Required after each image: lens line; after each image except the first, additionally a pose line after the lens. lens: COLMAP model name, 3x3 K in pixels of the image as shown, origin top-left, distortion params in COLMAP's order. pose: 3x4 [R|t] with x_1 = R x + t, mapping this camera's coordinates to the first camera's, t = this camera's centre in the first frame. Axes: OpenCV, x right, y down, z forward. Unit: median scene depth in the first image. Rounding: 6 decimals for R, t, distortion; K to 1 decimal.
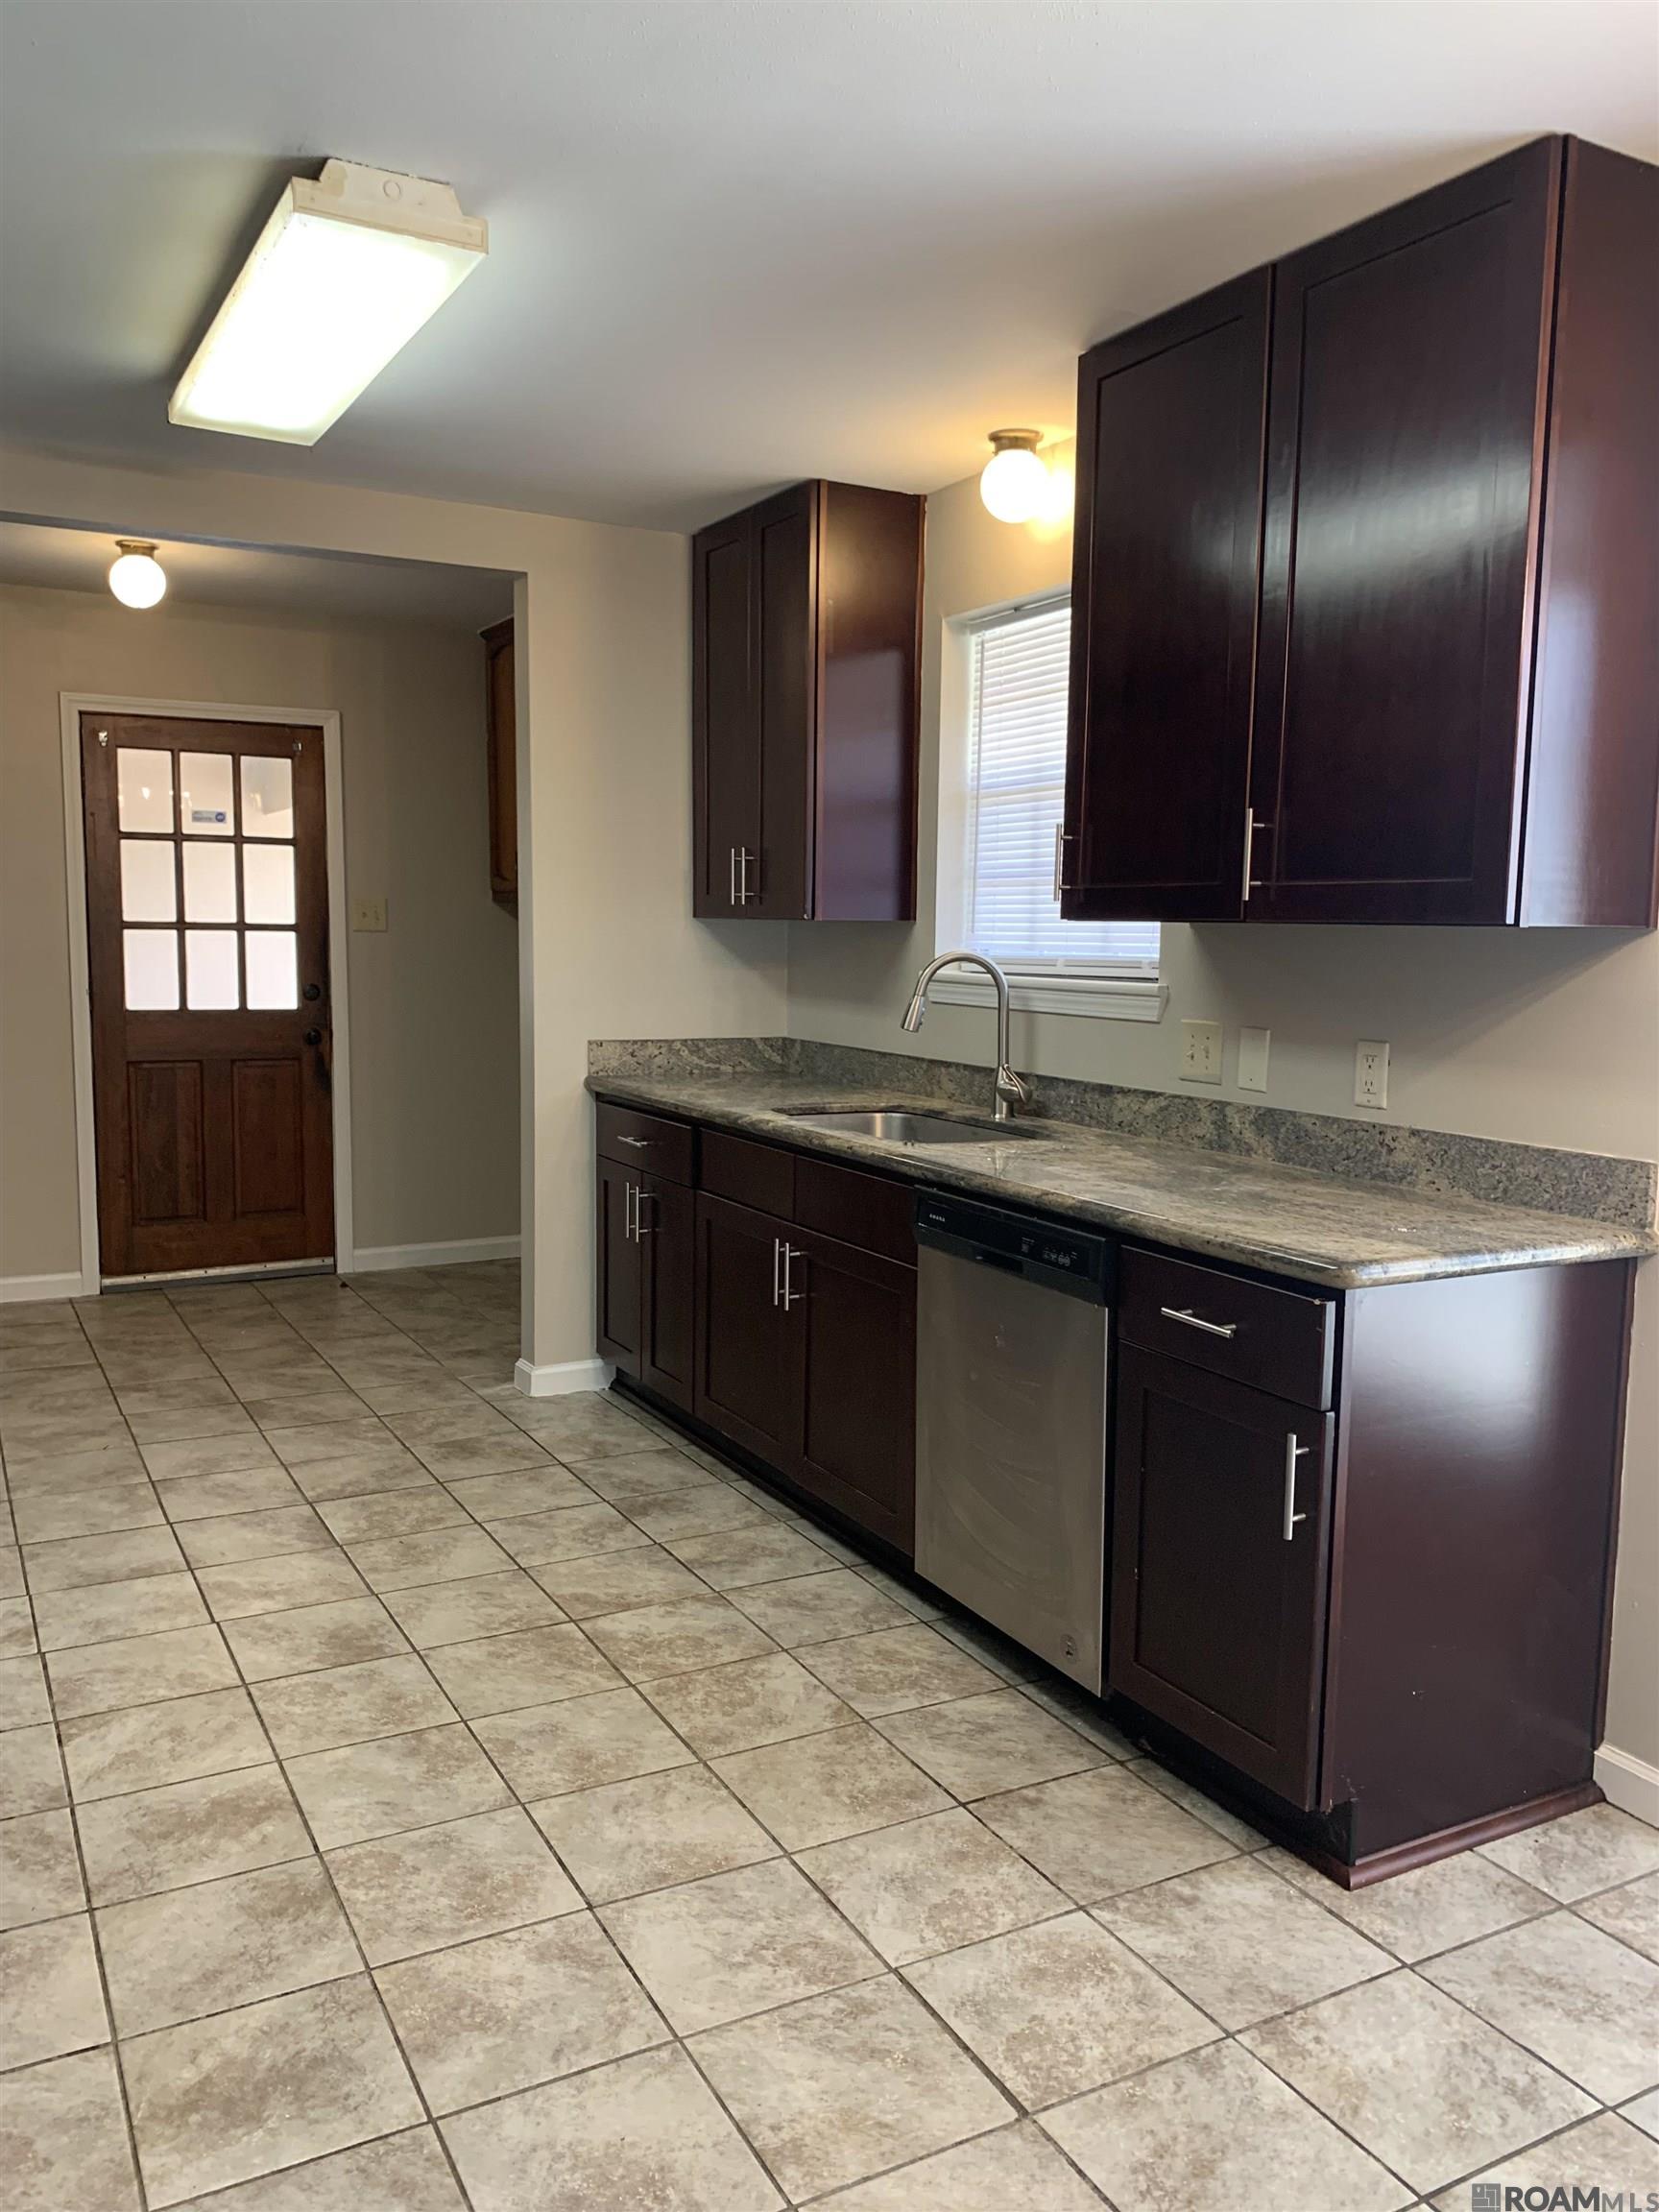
lens RADIAL K [[1700.9, 0, 829.5], [0, 1700.9, 1106.0], [0, 0, 1]] dist [0.035925, -0.029224]
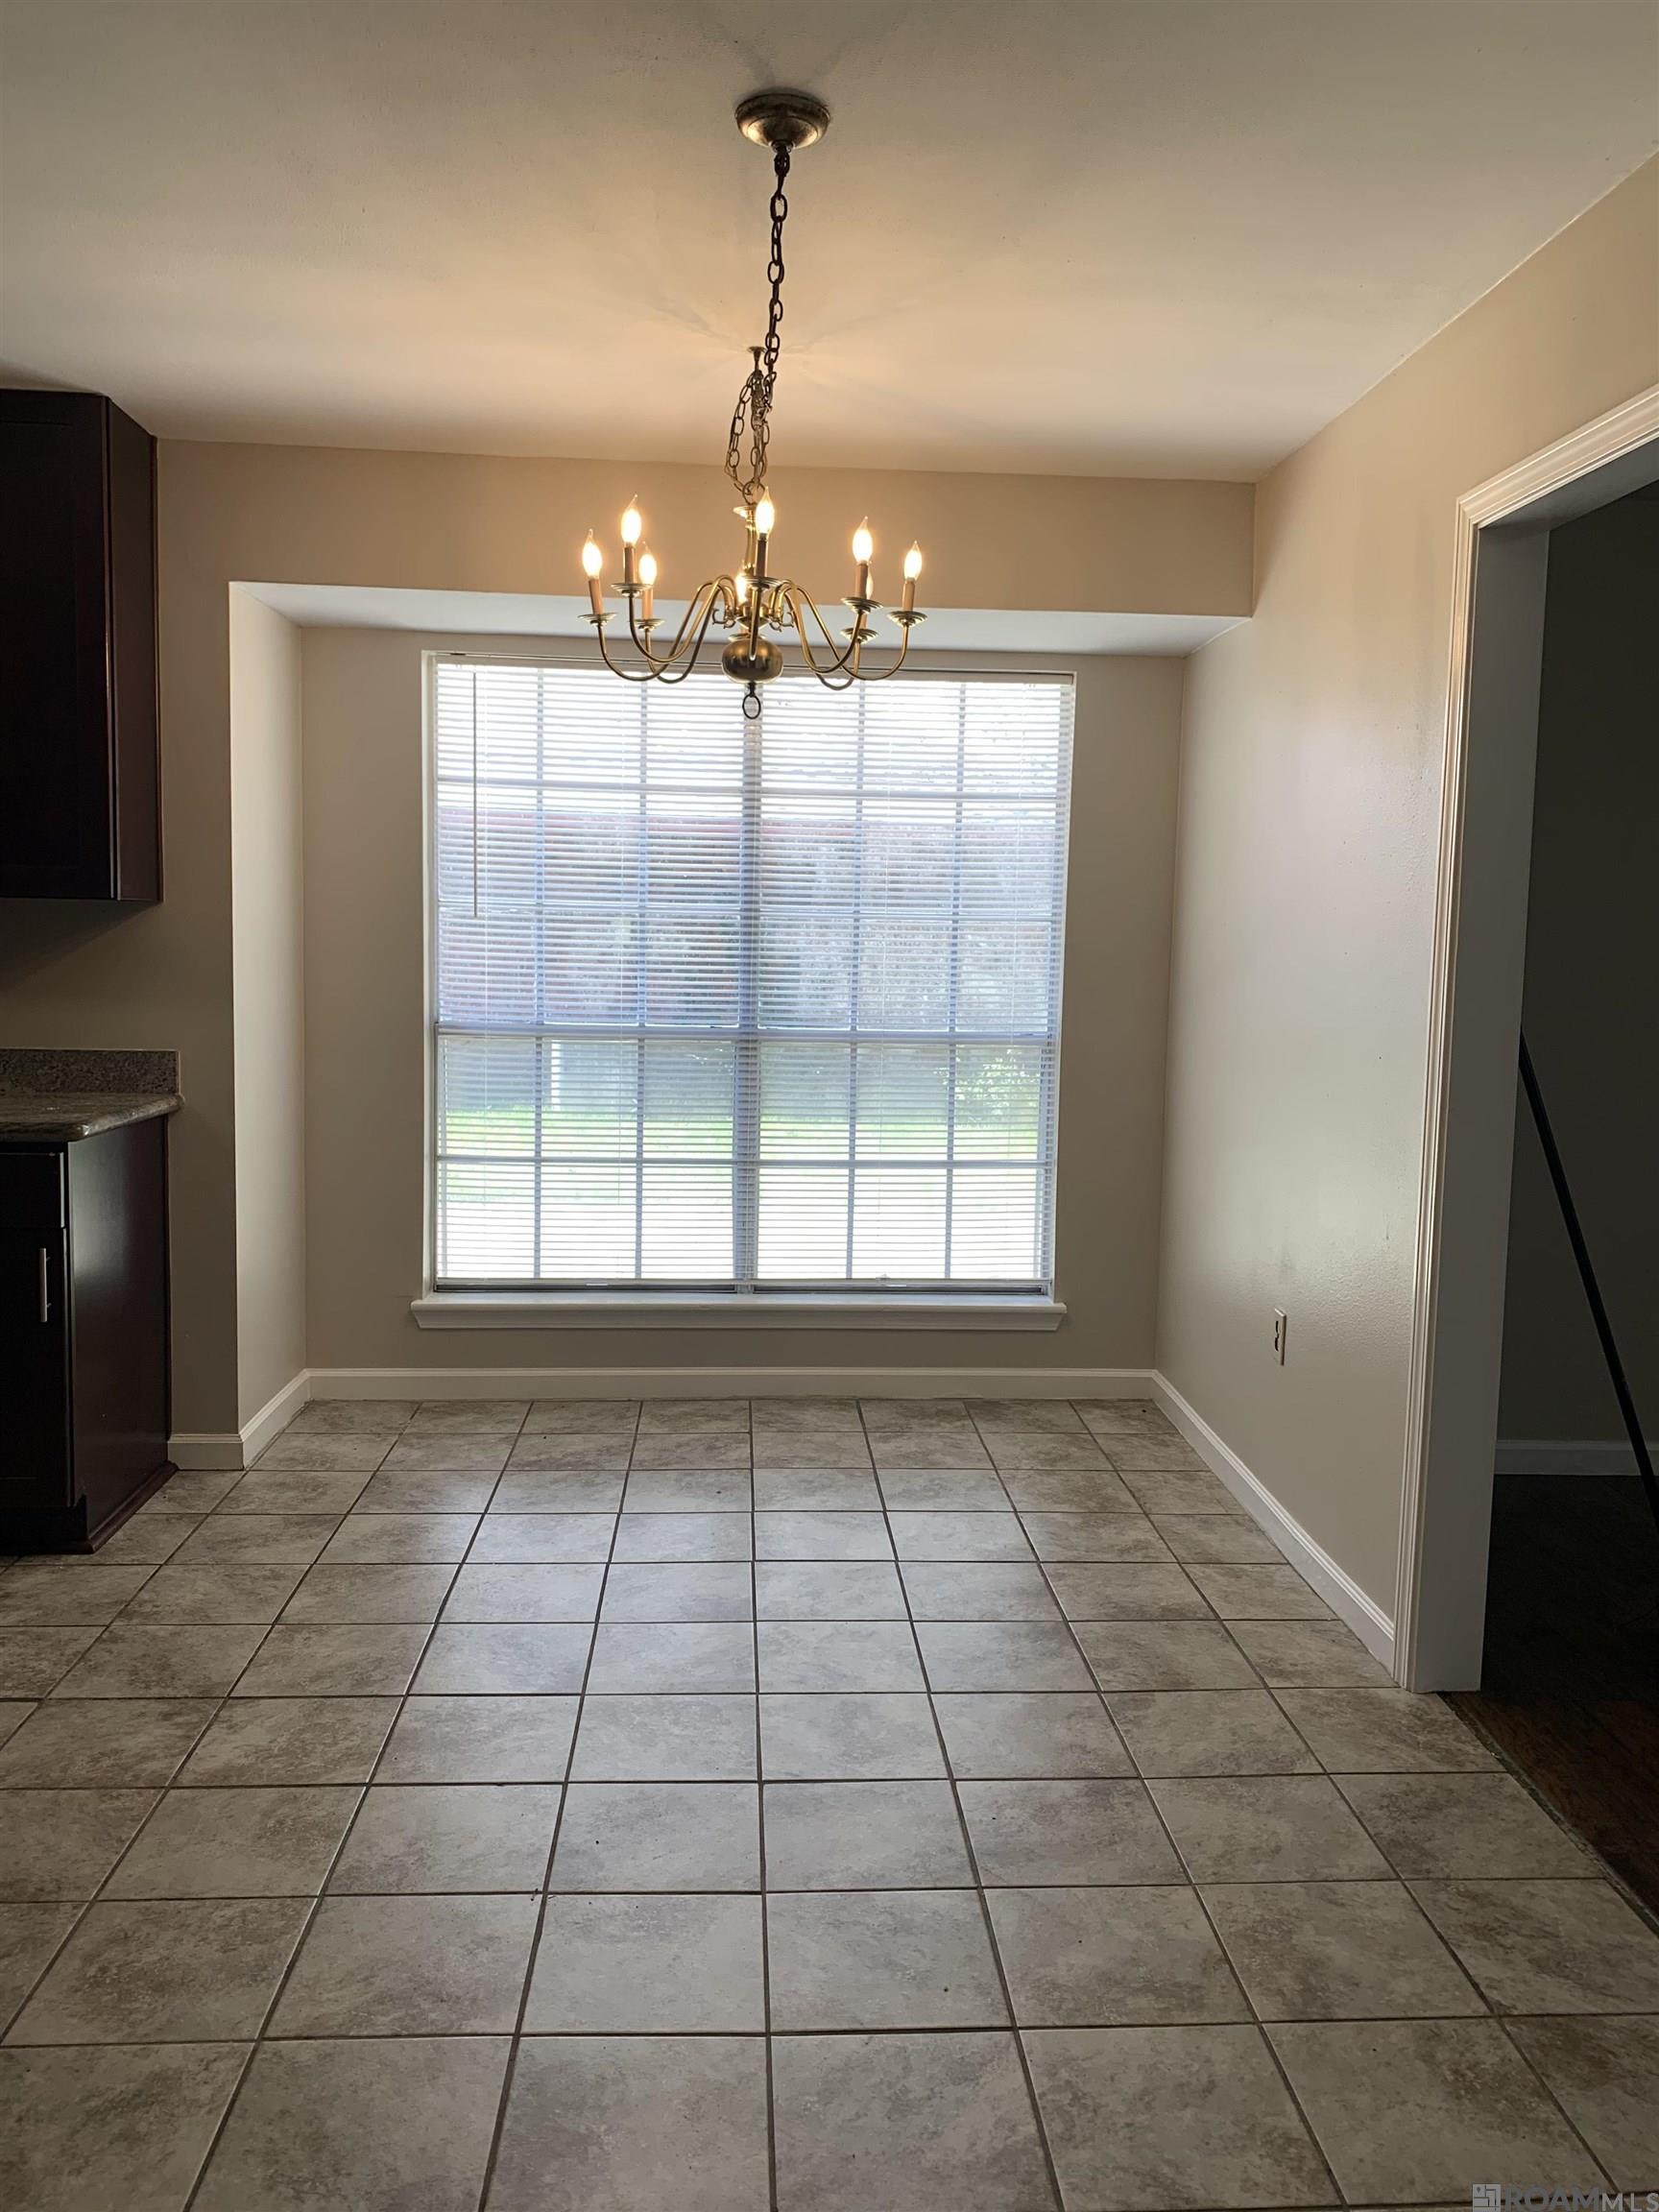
lens RADIAL K [[1688.1, 0, 829.5], [0, 1688.1, 1106.0], [0, 0, 1]] dist [0.024039, -0.011713]
pose [[0.424420, -0.095609, 0.900403, -0.531023], [0.084796, 0.994236, 0.065603, 0.025944], [-0.901486, 0.048507, 0.430081, -0.161420]]
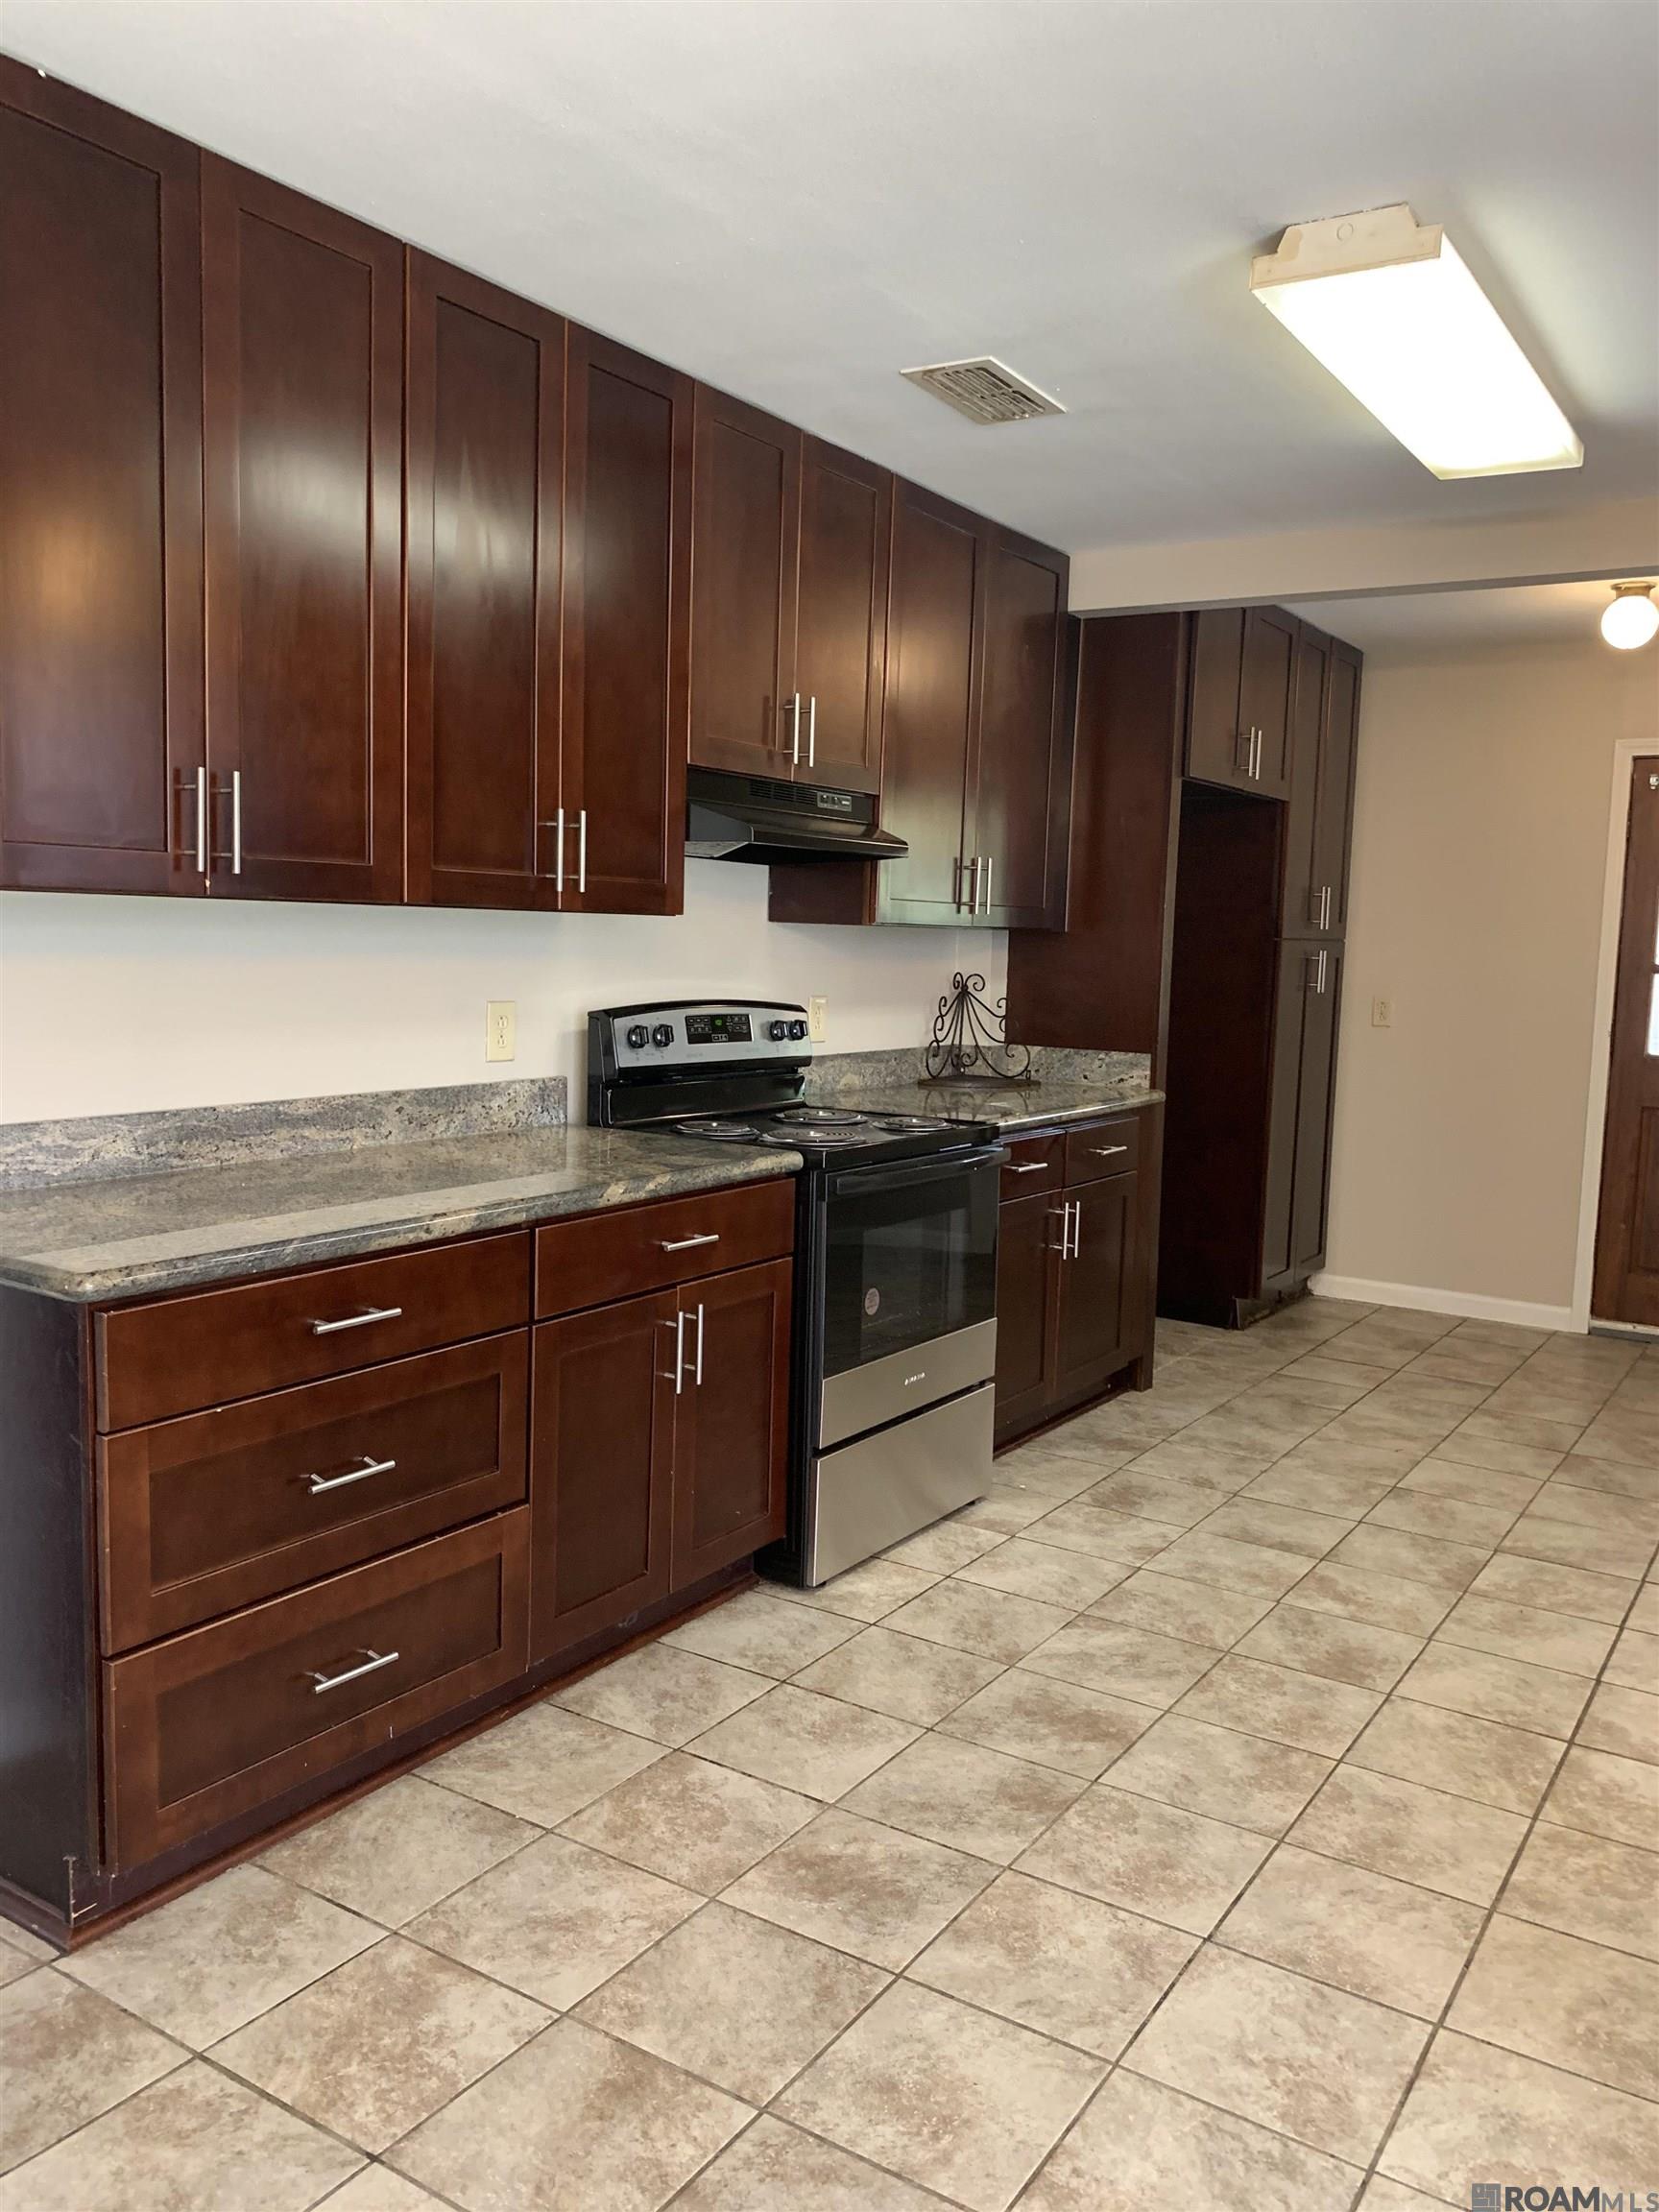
lens RADIAL K [[1688.1, 0, 829.5], [0, 1688.1, 1106.0], [0, 0, 1]] dist [0.024039, -0.011713]
pose [[0.485556, 0.088200, -0.869745, 0.414984], [-0.117628, 0.992442, 0.034974, -0.010536], [0.866256, 0.085325, 0.492261, 0.217465]]
